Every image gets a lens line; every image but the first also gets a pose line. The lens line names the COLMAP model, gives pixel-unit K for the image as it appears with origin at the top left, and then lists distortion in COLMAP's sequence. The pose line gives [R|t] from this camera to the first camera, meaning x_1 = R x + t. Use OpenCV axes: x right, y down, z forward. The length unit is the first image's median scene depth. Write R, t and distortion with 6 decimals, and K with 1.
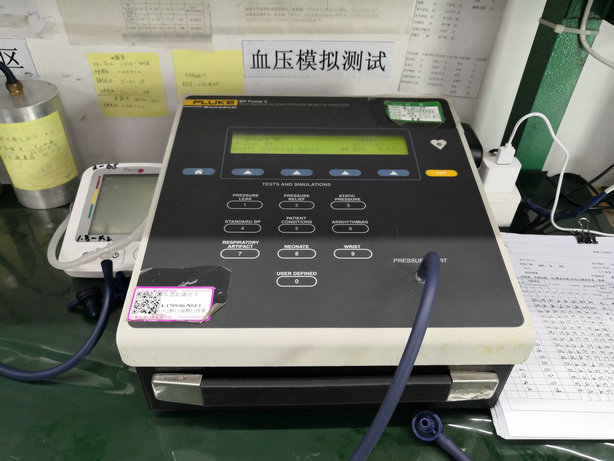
lens RADIAL K [[479.3, 0, 307.0], [0, 479.3, 230.5], [0, 0, 1]] dist [-0.050142, 0.083461]
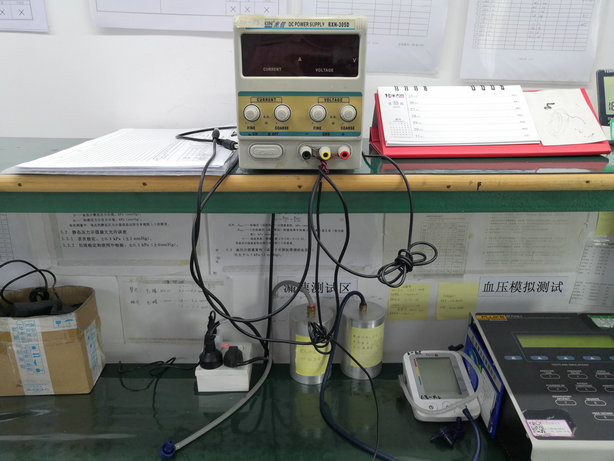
lens RADIAL K [[479.3, 0, 307.0], [0, 479.3, 230.5], [0, 0, 1]] dist [-0.050142, 0.083461]
pose [[0.999794, -0.009253, -0.018085, -0.759984], [0.002465, 0.938909, -0.344155, 0.036669], [0.020165, 0.344040, 0.938739, -0.715791]]
